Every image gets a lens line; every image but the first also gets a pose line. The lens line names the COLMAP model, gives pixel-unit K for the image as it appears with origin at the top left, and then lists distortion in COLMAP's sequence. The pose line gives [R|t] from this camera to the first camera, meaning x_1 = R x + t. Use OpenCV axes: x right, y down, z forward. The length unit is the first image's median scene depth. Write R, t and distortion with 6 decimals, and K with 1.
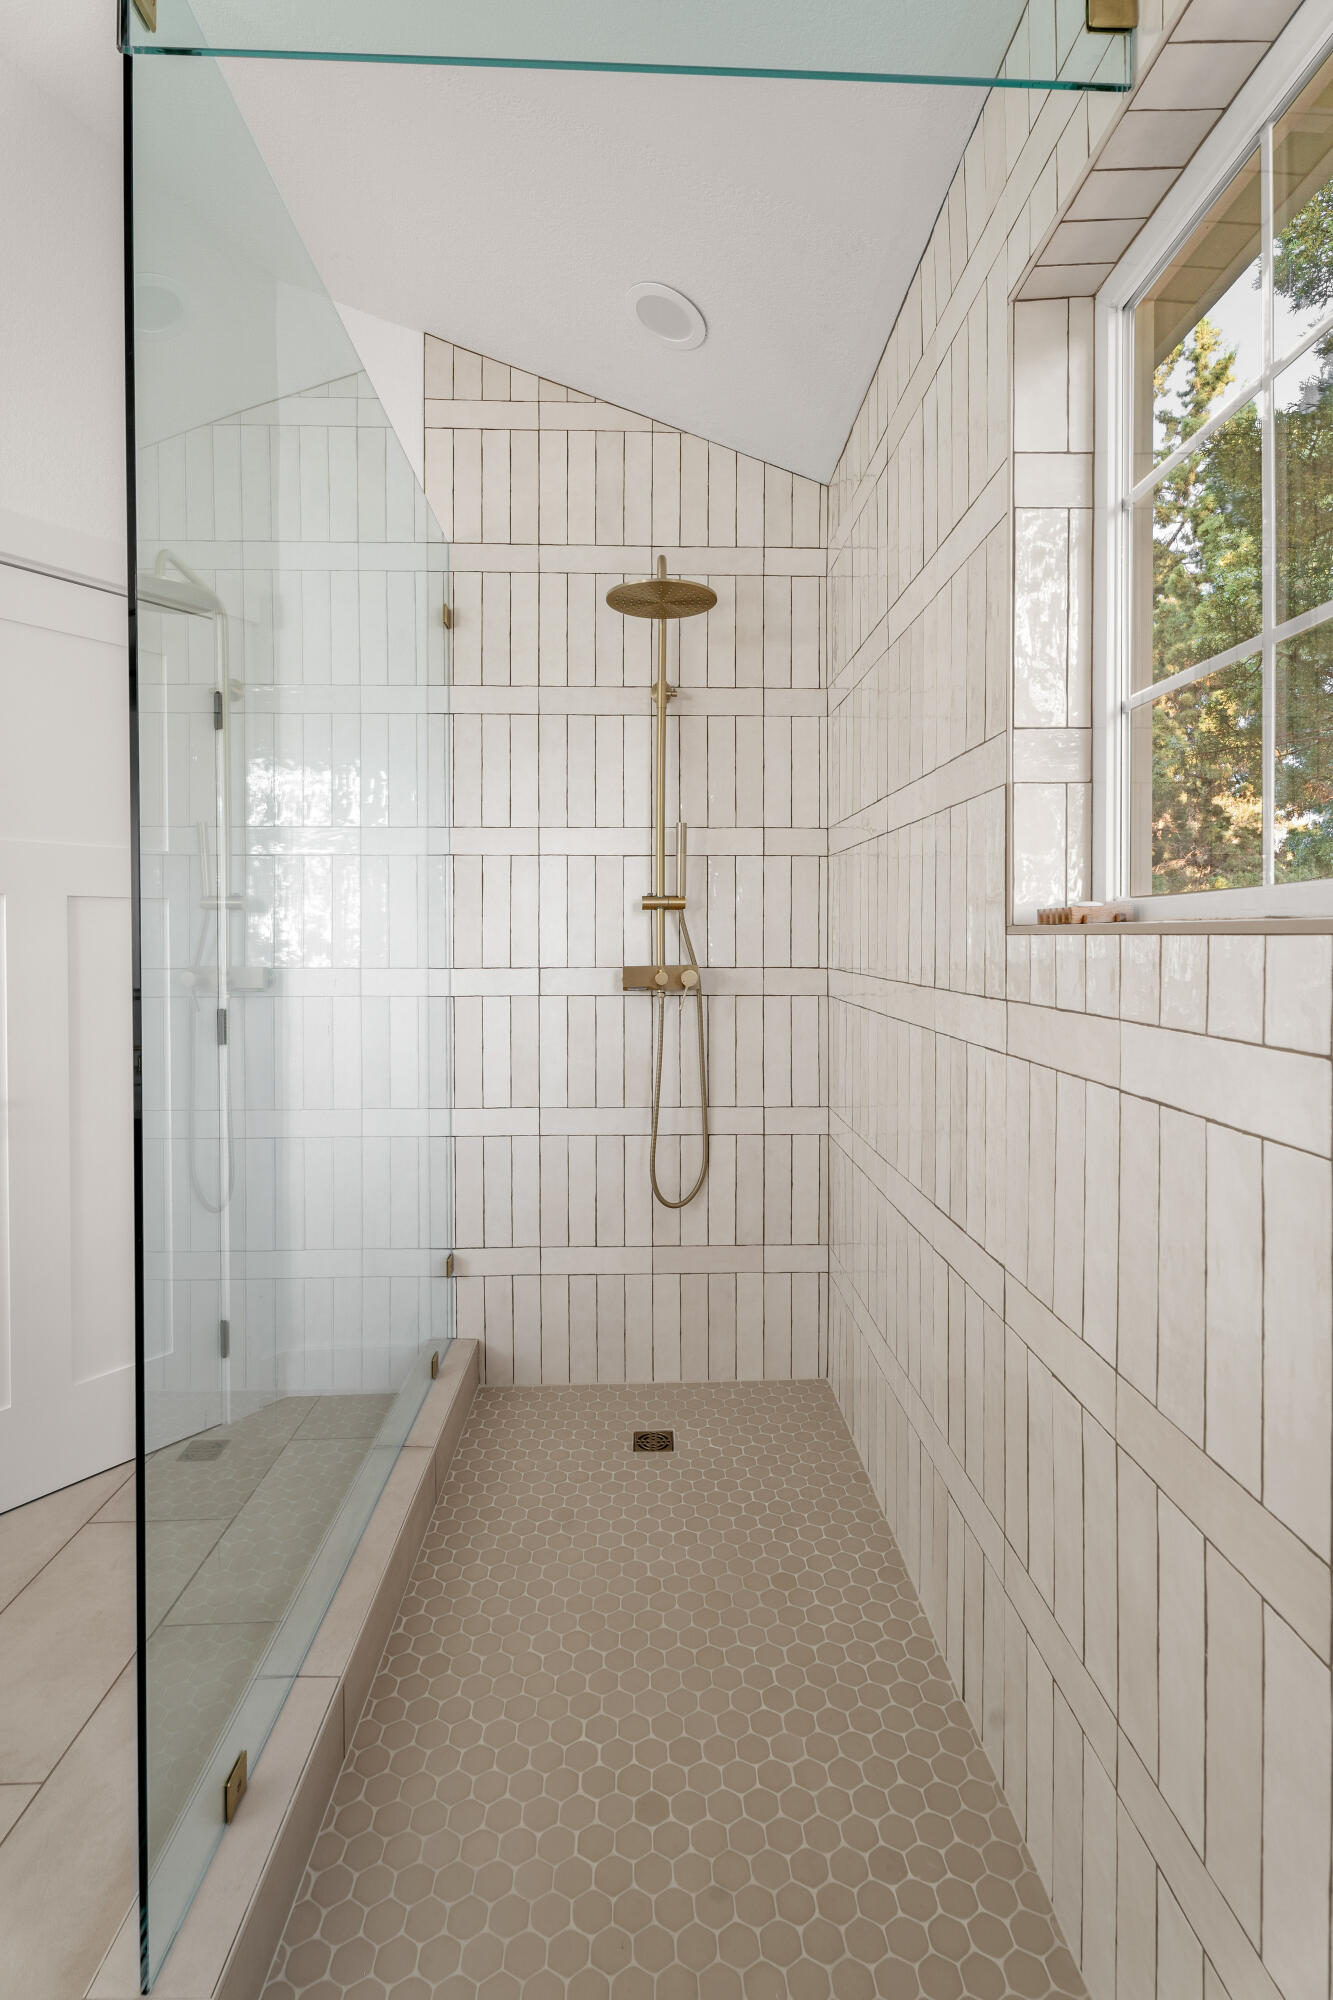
lens RADIAL K [[901.7, 0, 669.8], [0, 901.7, 948.5], [0, 0, 1]] dist [0.000631, 0.000005]
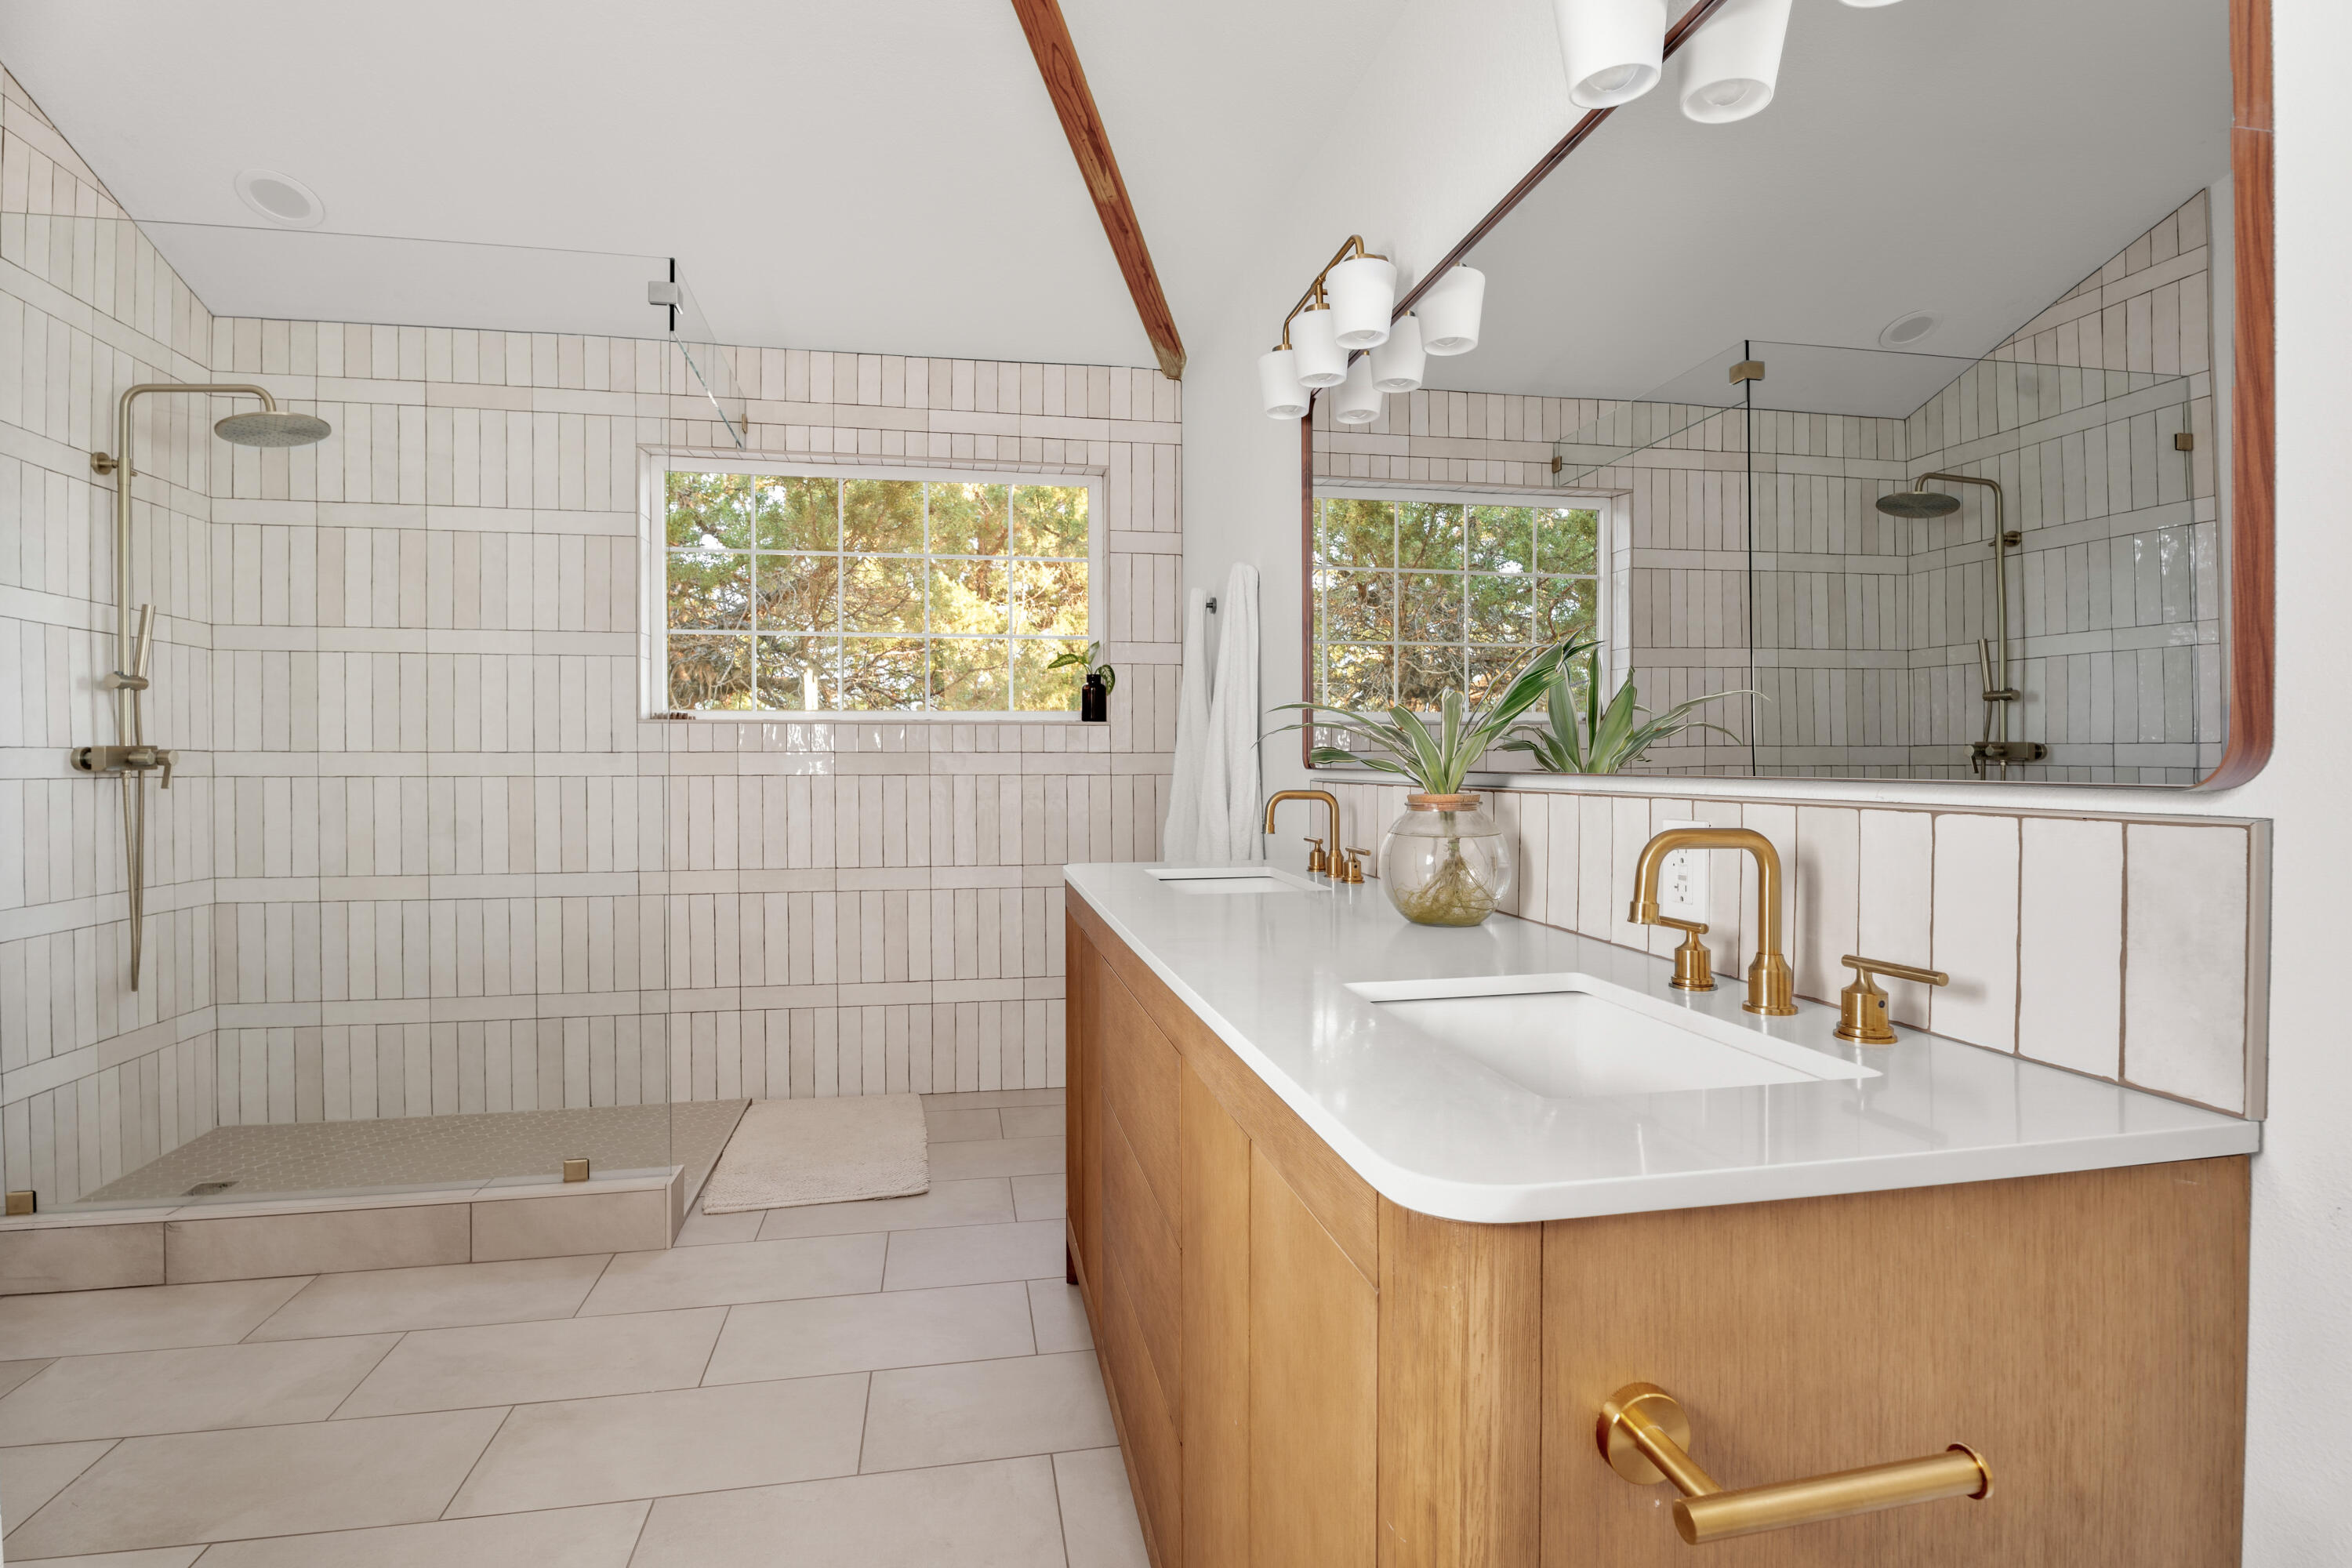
lens RADIAL K [[1171.4, 0, 1176.0], [0, 1171.4, 784.0], [0, 0, 1]] dist [0.000673, 0.000012]
pose [[-0.159434, -0.011355, 0.987143, -1.456821], [0.015715, 0.999778, 0.014038, 0.061245], [-0.987084, 0.017751, -0.159220, 0.073164]]
